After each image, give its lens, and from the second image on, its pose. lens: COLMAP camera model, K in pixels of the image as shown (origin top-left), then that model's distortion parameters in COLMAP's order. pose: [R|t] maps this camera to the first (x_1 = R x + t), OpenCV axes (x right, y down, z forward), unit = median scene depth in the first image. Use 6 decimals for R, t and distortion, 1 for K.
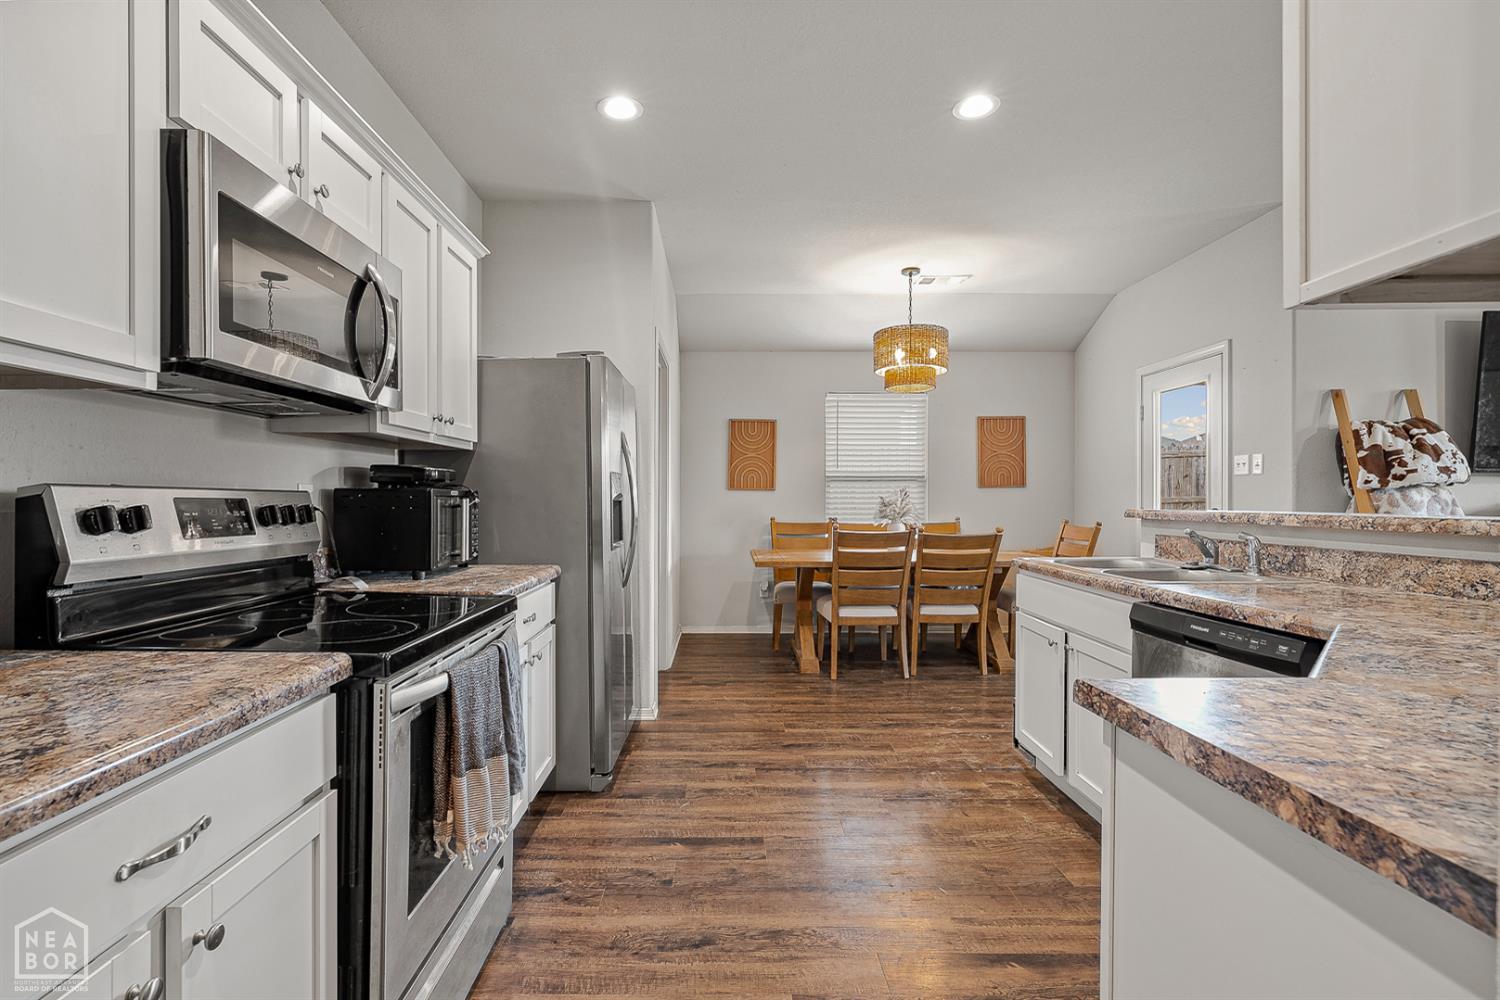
lens RADIAL K [[689.8, 0, 719.5], [0, 689.8, 497.8], [0, 0, 1]] dist [-0.003479, -0.000237]
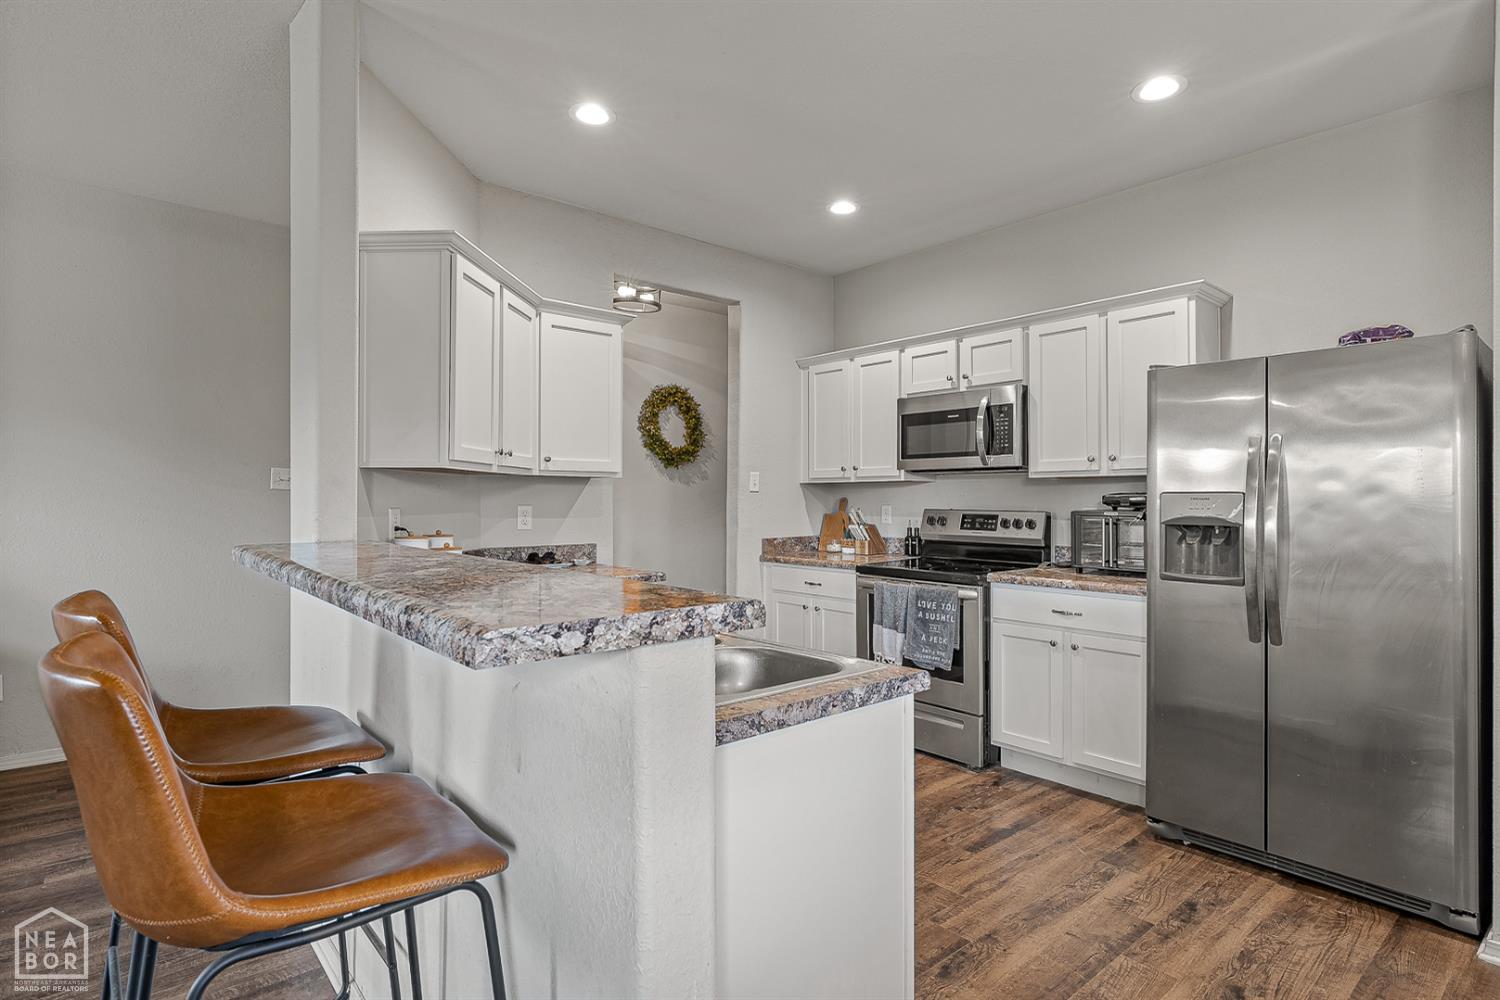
lens RADIAL K [[776.3, 0, 748.7], [0, 776.3, 501.3], [0, 0, 1]] dist [-0.005191, -0.000366]
pose [[-0.756262, -0.000360, -0.654268, 0.720860], [-0.001724, 0.999997, 0.001442, -0.020281], [0.654266, 0.002218, -0.756261, 1.113349]]
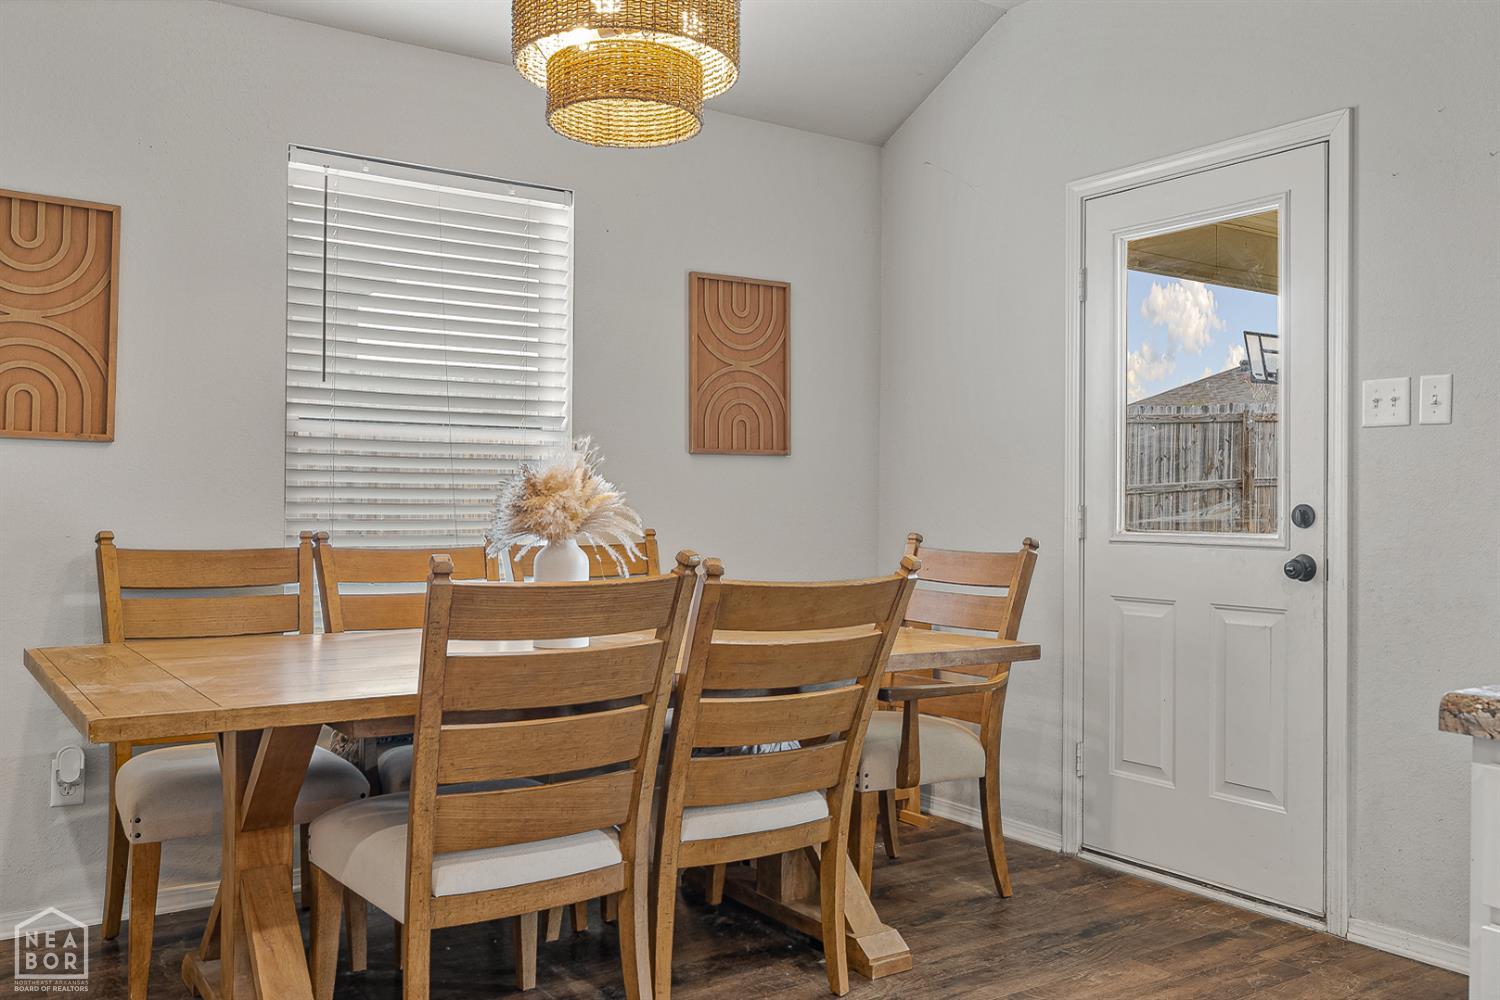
lens RADIAL K [[1286.0, 0, 754.9], [0, 1286.0, 501.8], [0, 0, 1]] dist [-0.002873, -0.002512]
pose [[0.817601, 0.009529, 0.575706, -0.020084], [-0.010850, 0.999940, -0.001143, 0.021709], [-0.575683, -0.005312, 0.817656, 0.649968]]
